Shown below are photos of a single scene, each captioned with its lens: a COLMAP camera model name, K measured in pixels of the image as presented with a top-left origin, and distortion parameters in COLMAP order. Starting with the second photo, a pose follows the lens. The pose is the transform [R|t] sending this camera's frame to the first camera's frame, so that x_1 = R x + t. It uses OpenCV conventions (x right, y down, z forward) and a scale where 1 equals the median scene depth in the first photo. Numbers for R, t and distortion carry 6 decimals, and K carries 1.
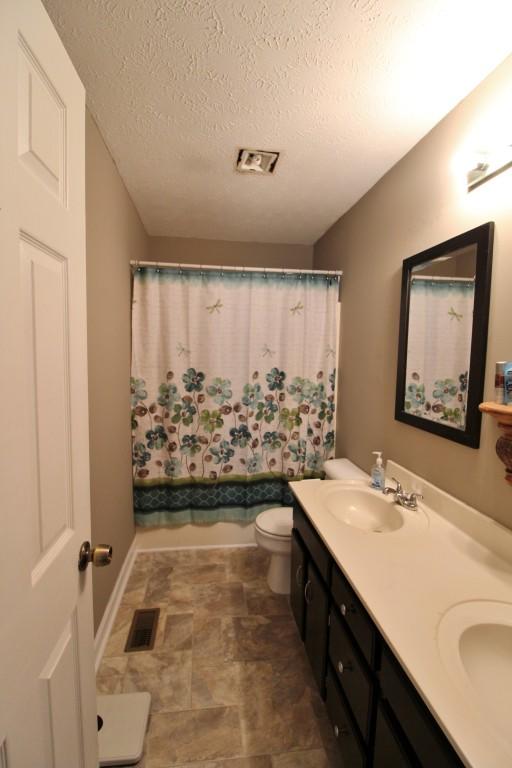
lens RADIAL K [[351.9, 0, 258.0], [0, 351.9, 382.4], [0, 0, 1]] dist [-0.013848, -0.006215]
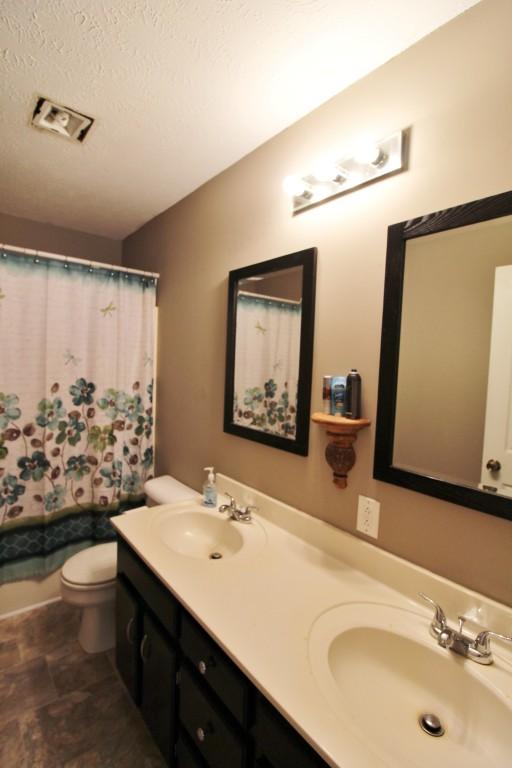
lens RADIAL K [[351.9, 0, 254.9], [0, 351.9, 382.2], [0, 0, 1]] dist [-0.013848, -0.006215]
pose [[0.852979, -0.011859, 0.521810, -0.038374], [0.020810, 0.999720, -0.011298, -0.016229], [-0.521530, 0.020496, 0.852987, 0.091218]]
